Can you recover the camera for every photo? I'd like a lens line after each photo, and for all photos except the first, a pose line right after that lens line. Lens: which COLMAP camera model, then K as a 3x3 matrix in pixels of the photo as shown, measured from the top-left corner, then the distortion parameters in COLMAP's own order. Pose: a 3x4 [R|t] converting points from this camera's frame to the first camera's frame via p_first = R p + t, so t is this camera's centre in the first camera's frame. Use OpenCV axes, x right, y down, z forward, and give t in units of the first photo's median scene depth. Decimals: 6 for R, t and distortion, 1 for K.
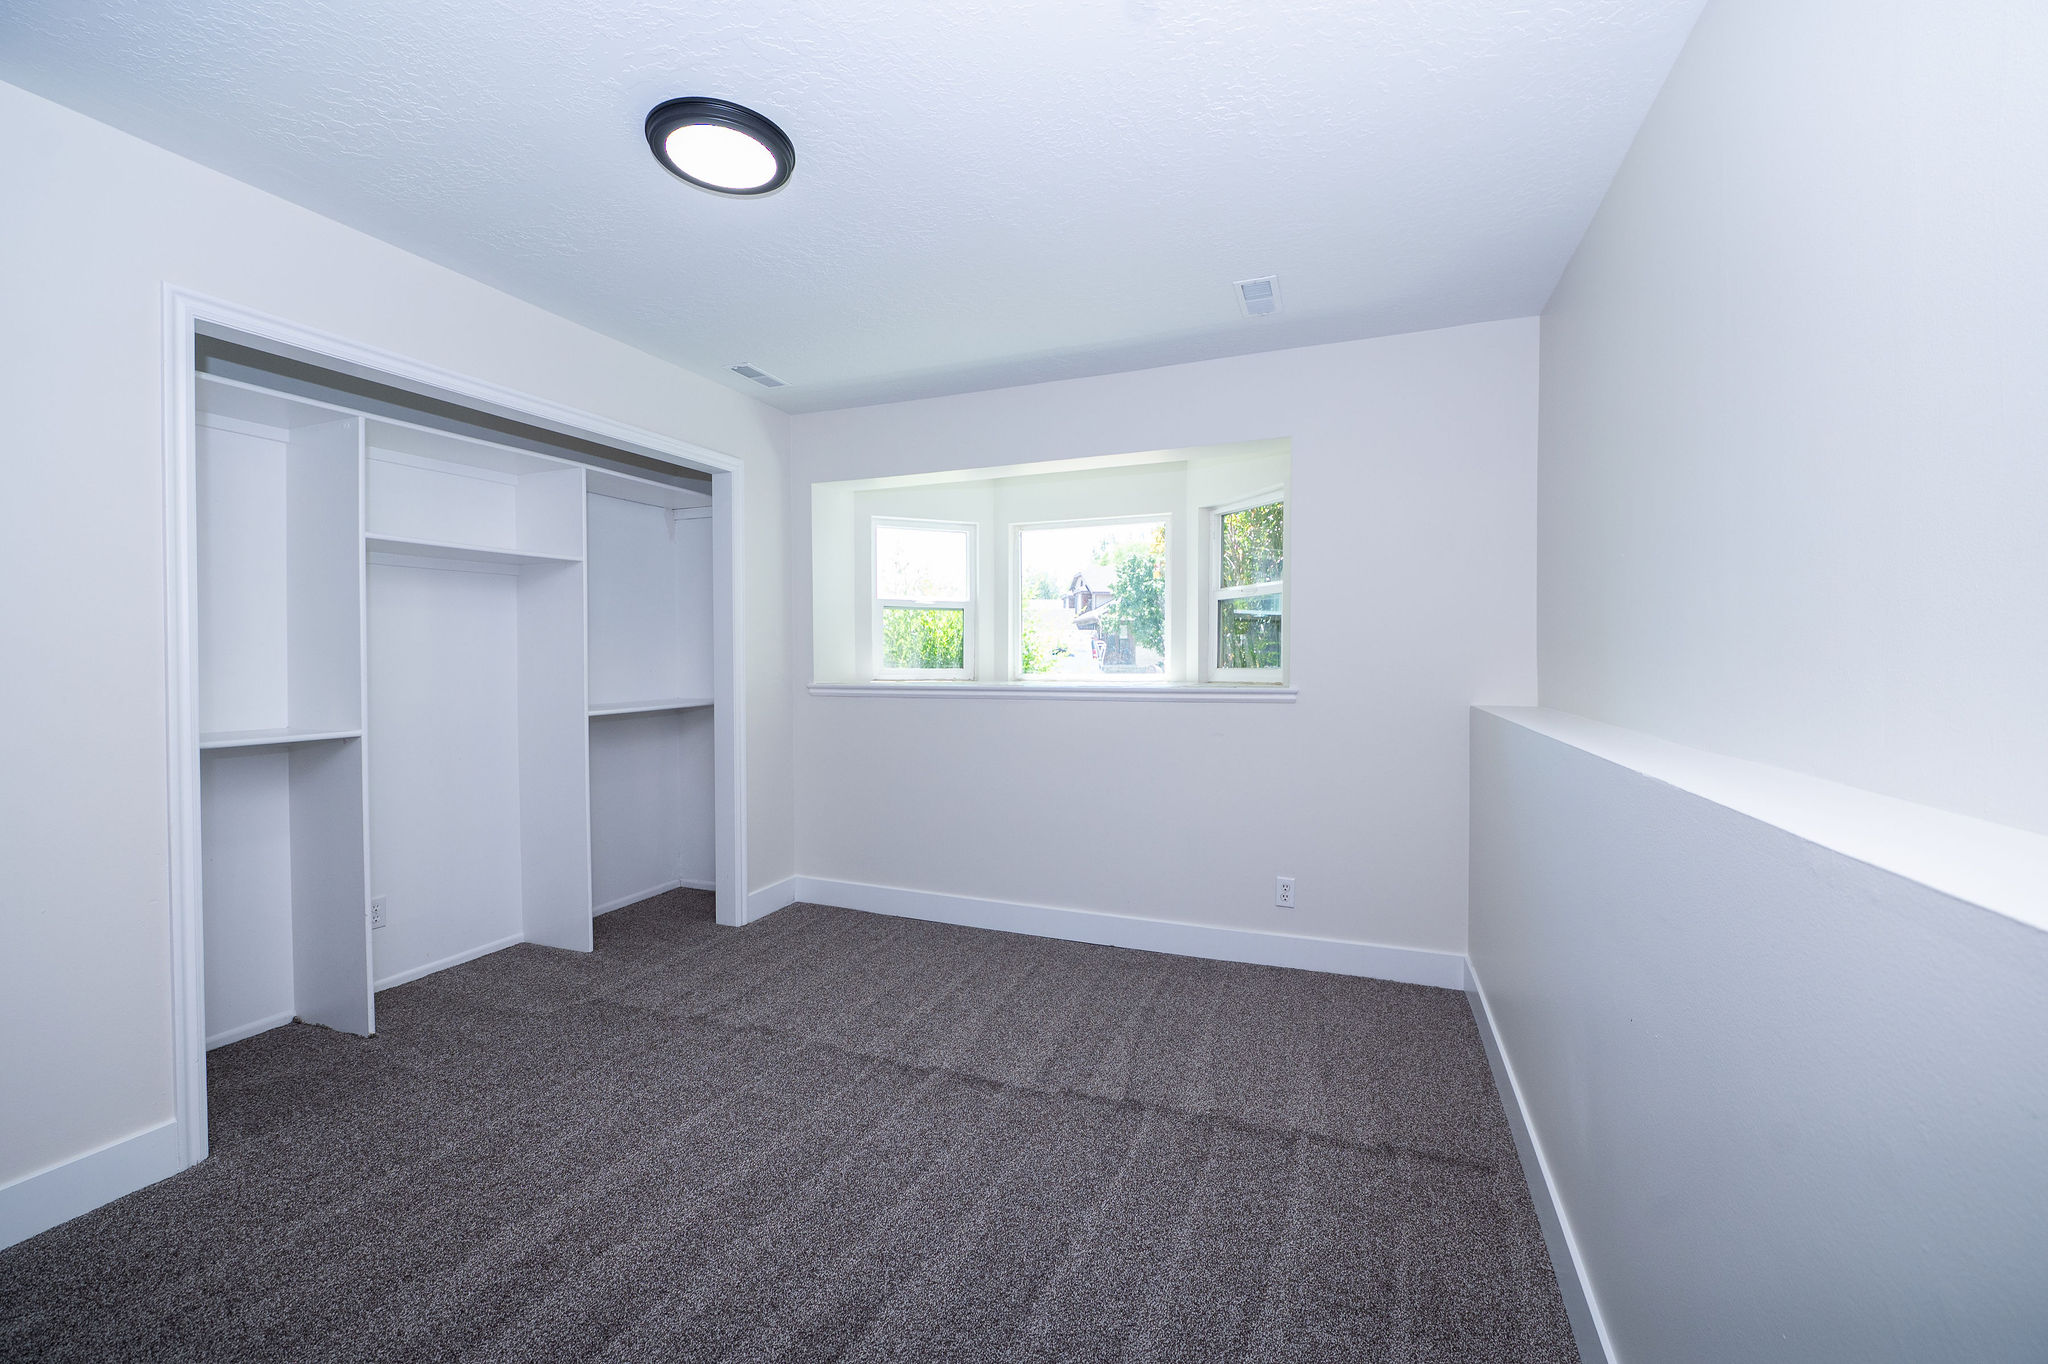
lens RADIAL K [[811.9, 0, 1028.4], [0, 811.9, 674.0], [0, 0, 1]] dist [-0.007678, -0.000281]
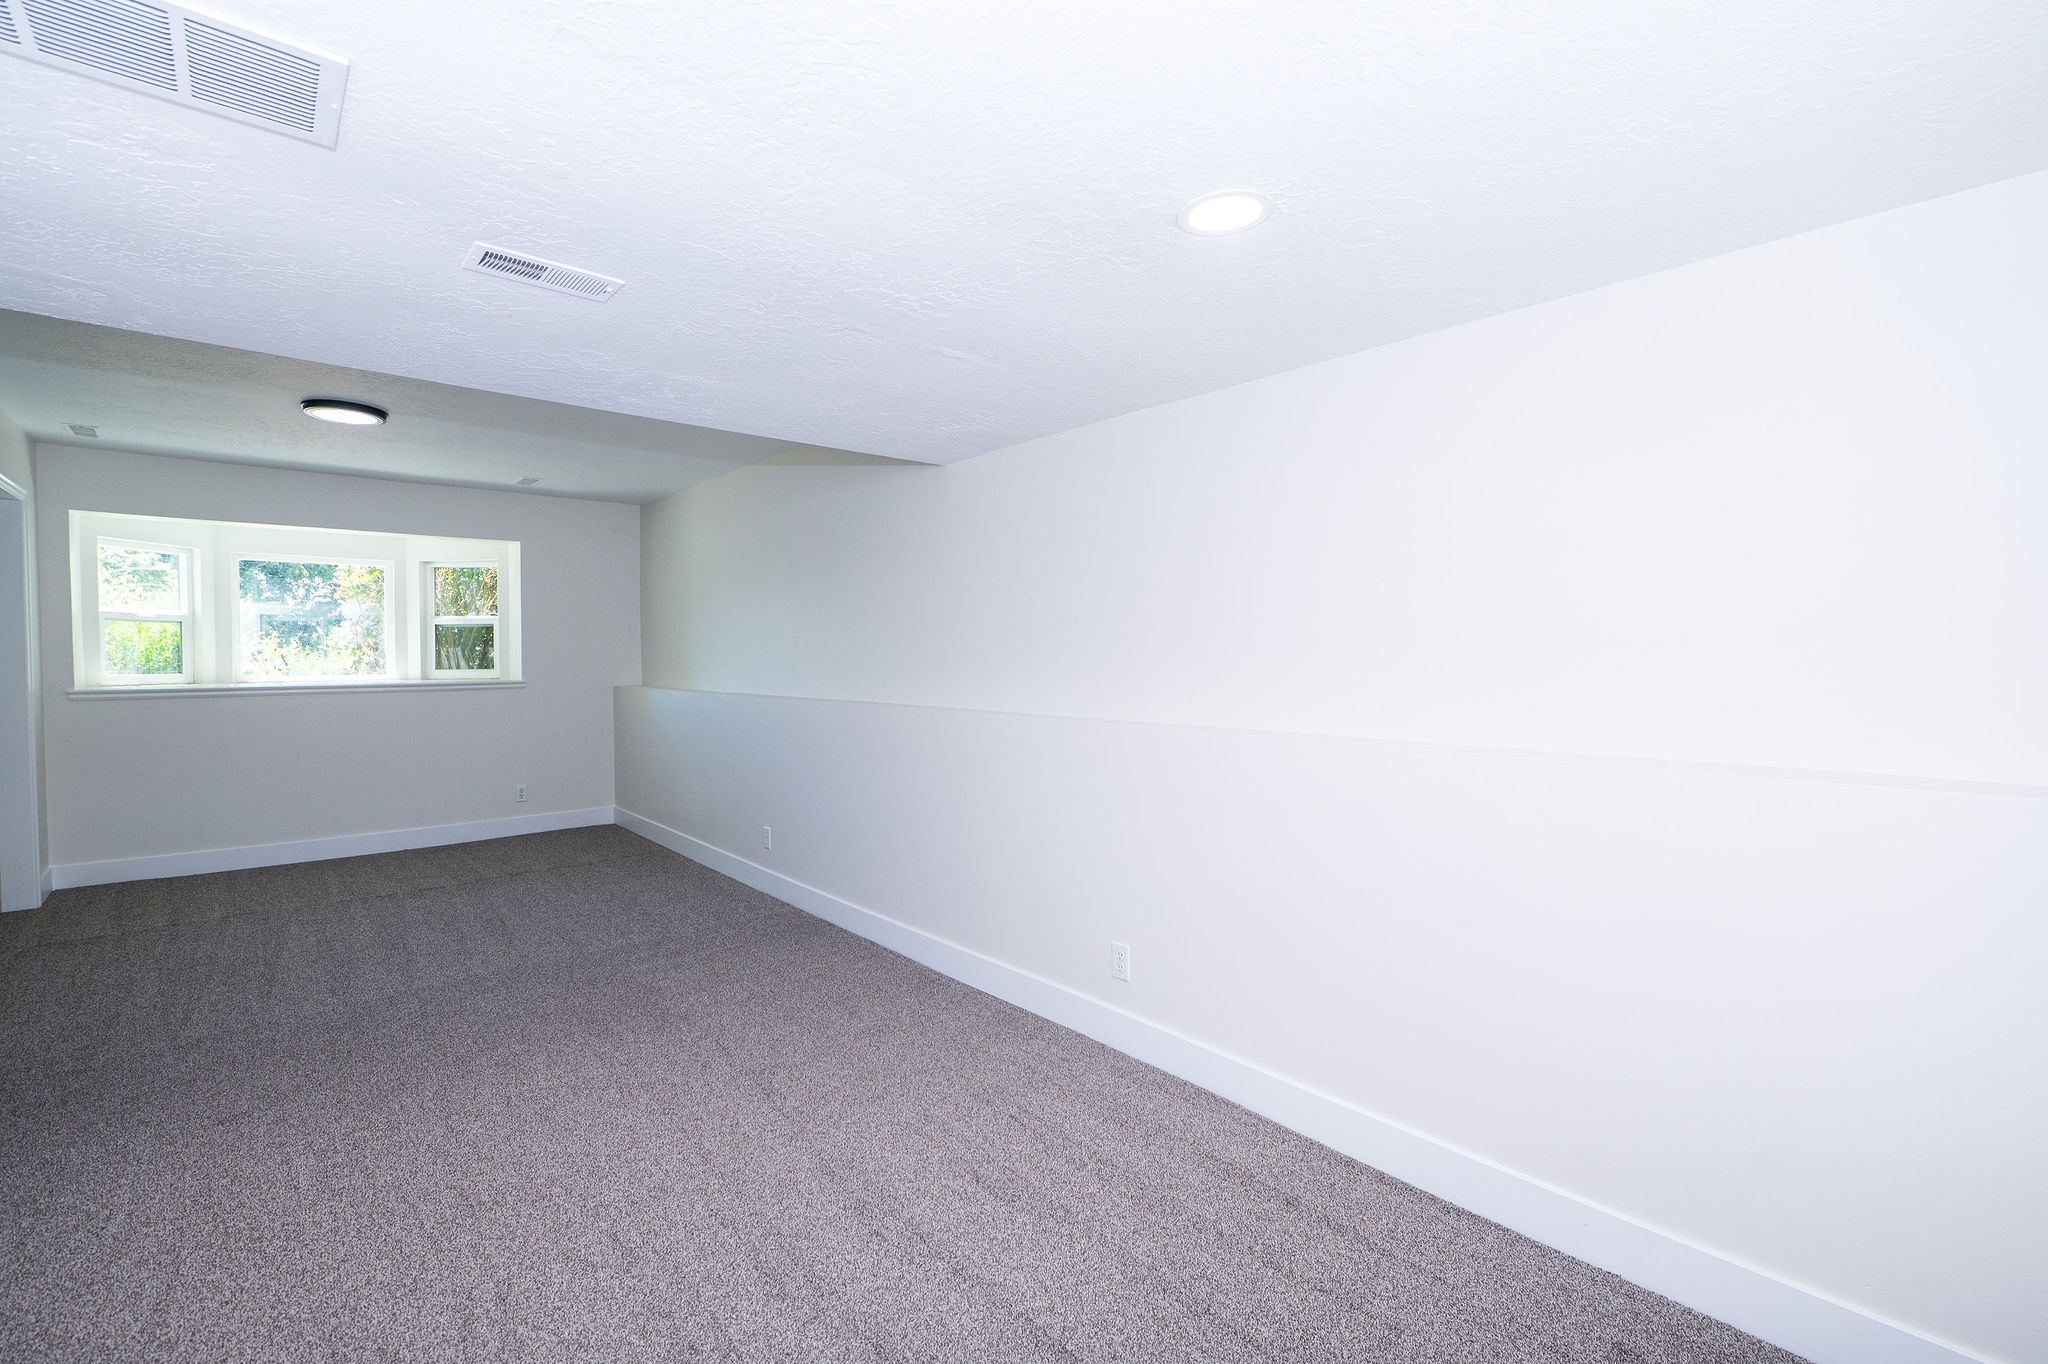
lens RADIAL K [[811.9, 0, 1028.4], [0, 811.9, 674.0], [0, 0, 1]] dist [-0.007678, -0.000281]
pose [[0.370880, -0.021141, 0.928440, -0.750286], [0.020497, 0.999684, 0.014576, 0.001697], [-0.928455, 0.013624, 0.371196, -0.577690]]
